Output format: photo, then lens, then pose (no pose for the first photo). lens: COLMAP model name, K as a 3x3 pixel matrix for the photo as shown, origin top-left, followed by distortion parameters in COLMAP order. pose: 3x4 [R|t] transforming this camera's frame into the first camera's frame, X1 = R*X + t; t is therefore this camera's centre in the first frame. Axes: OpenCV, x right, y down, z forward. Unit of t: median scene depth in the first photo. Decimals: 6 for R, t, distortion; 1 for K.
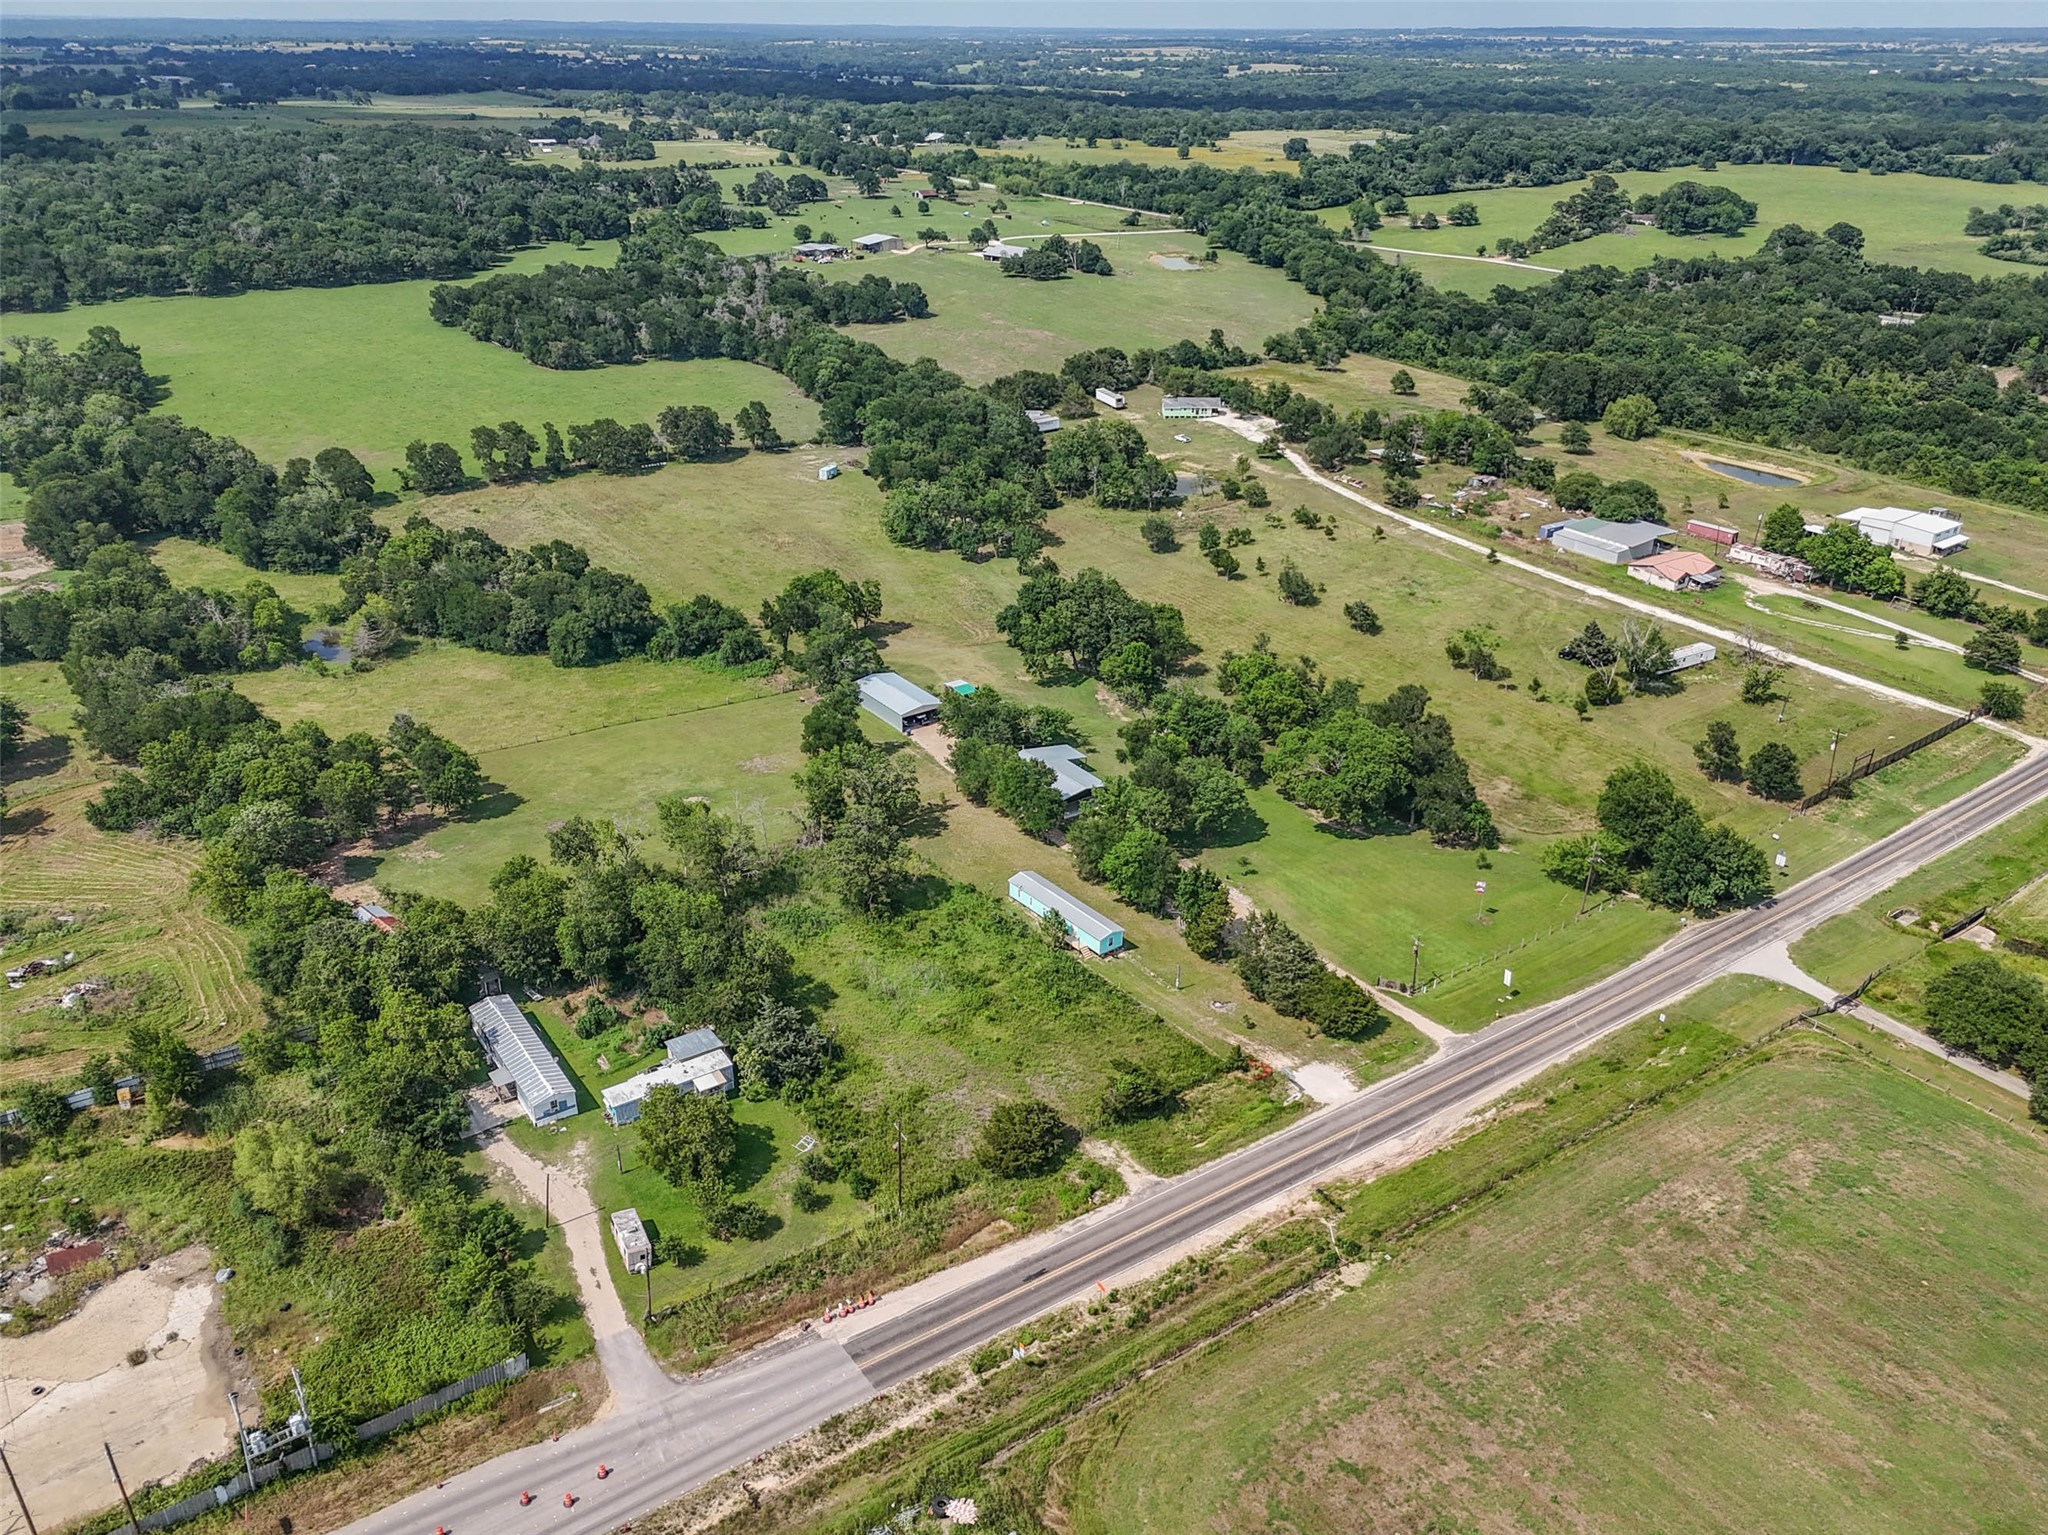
lens RADIAL K [[1514.7, 0, 1033.4], [0, 1514.7, 774.2], [0, 0, 1]] dist [0.061841, -0.050046]
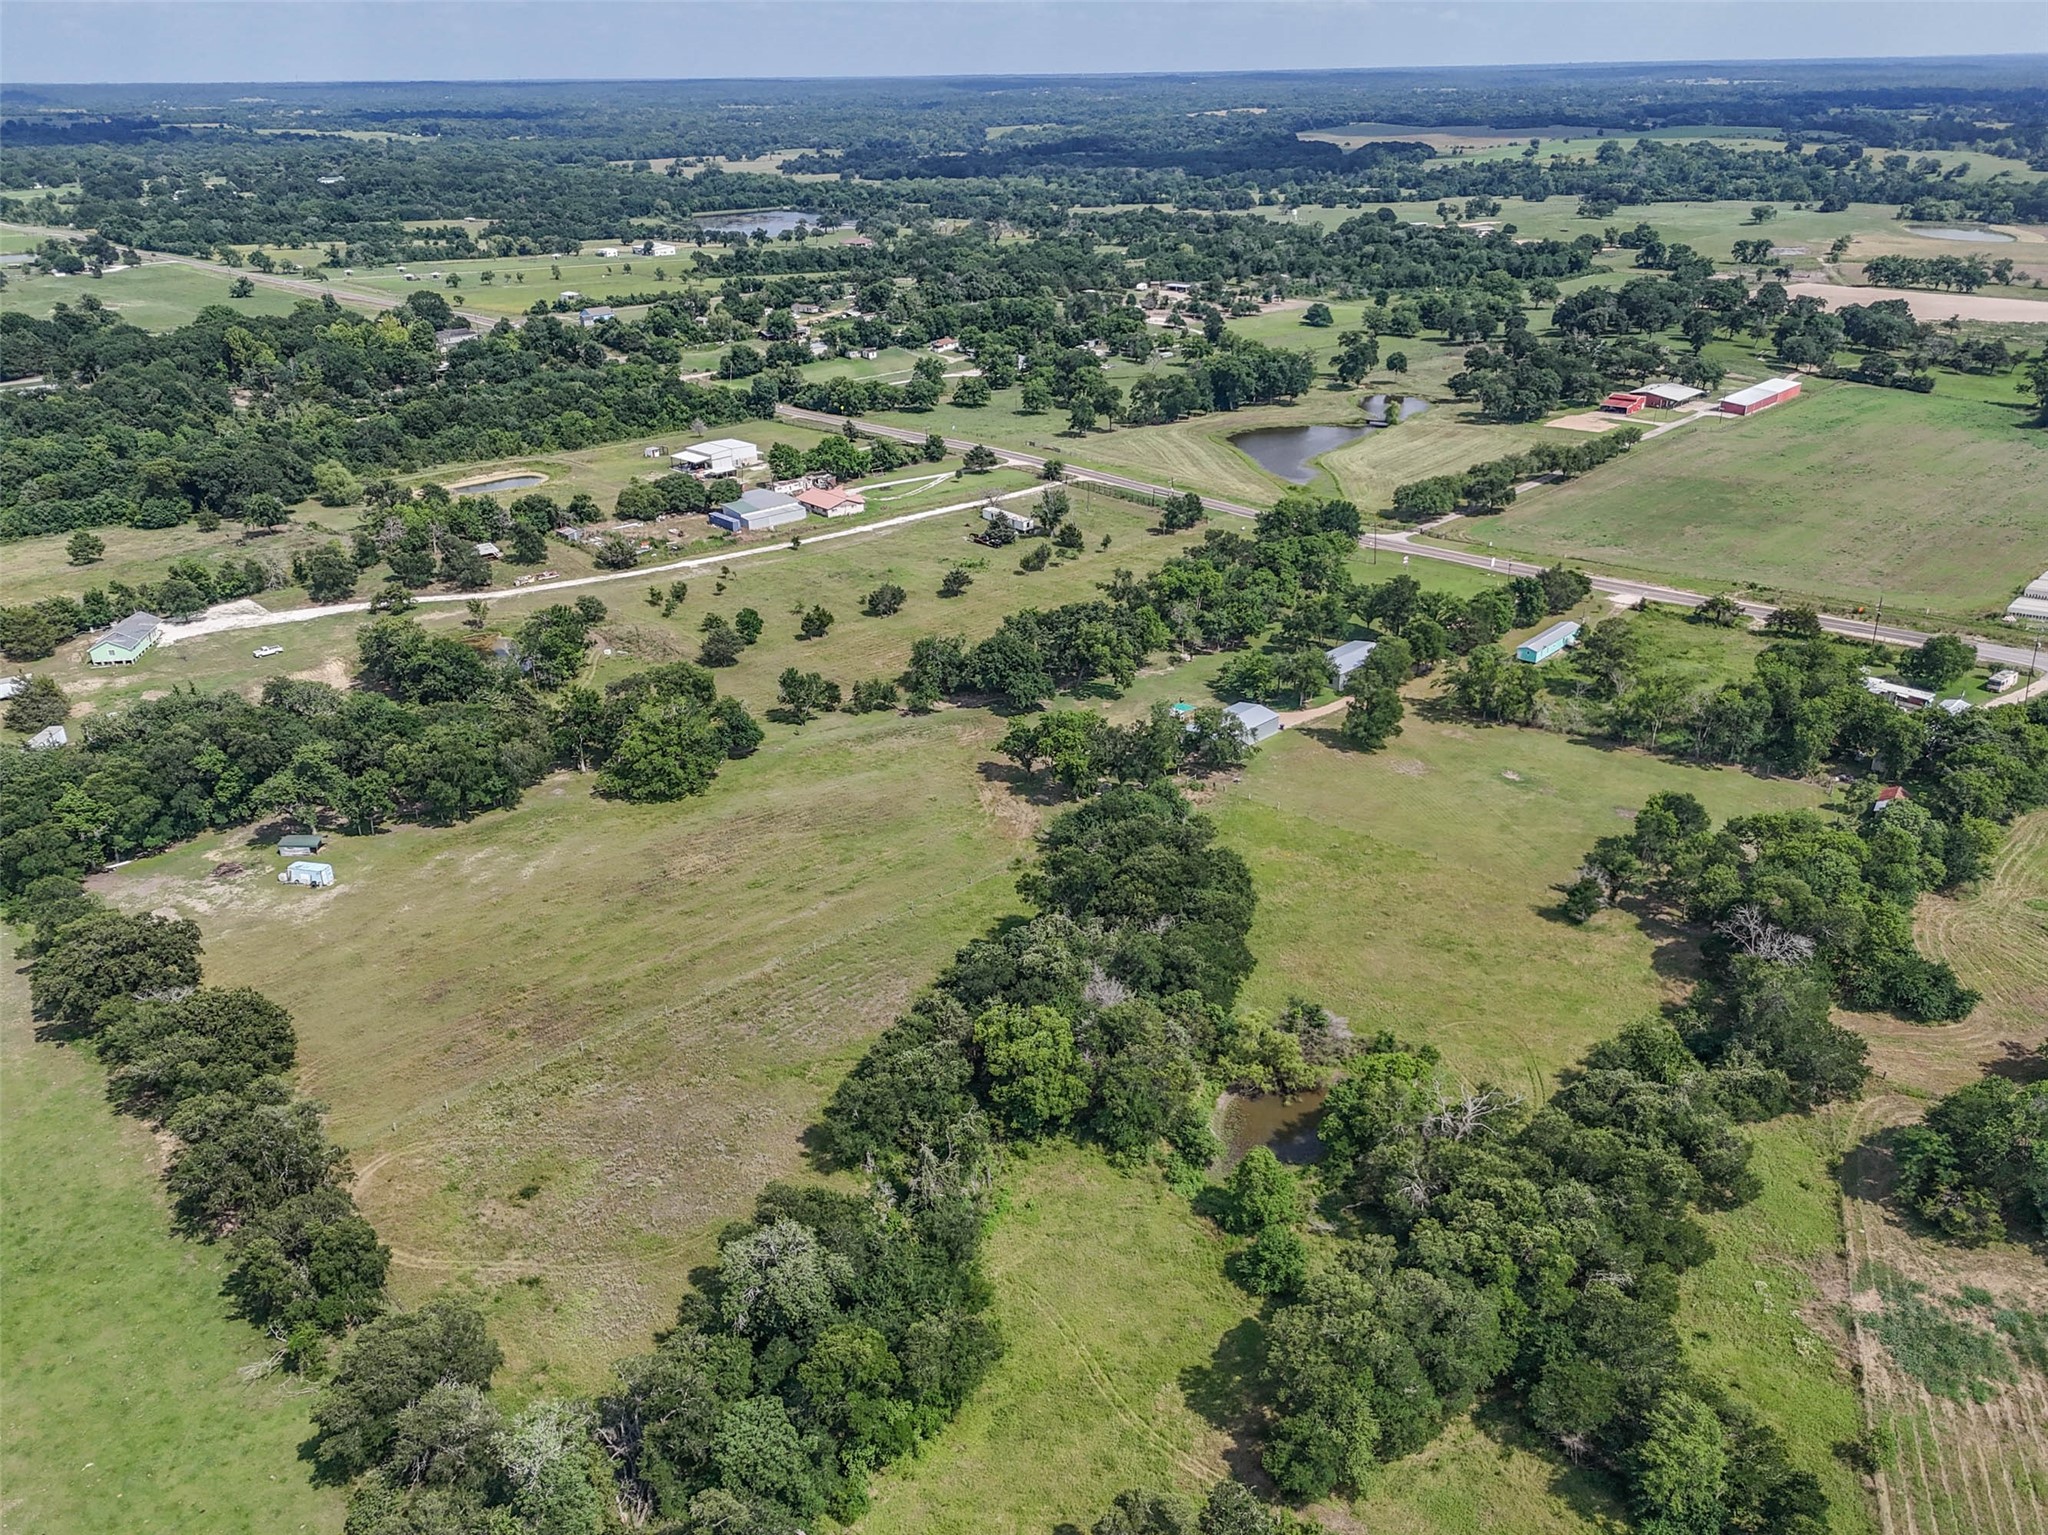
lens RADIAL K [[1514.7, 0, 1032.6], [0, 1514.7, 767.1], [0, 0, 1]] dist [0.061841, -0.050046]
pose [[-0.162971, -0.410752, 0.897064, -0.823295], [0.447256, 0.779676, 0.438256, -0.444166], [-0.879433, 0.472640, 0.056647, 0.905935]]
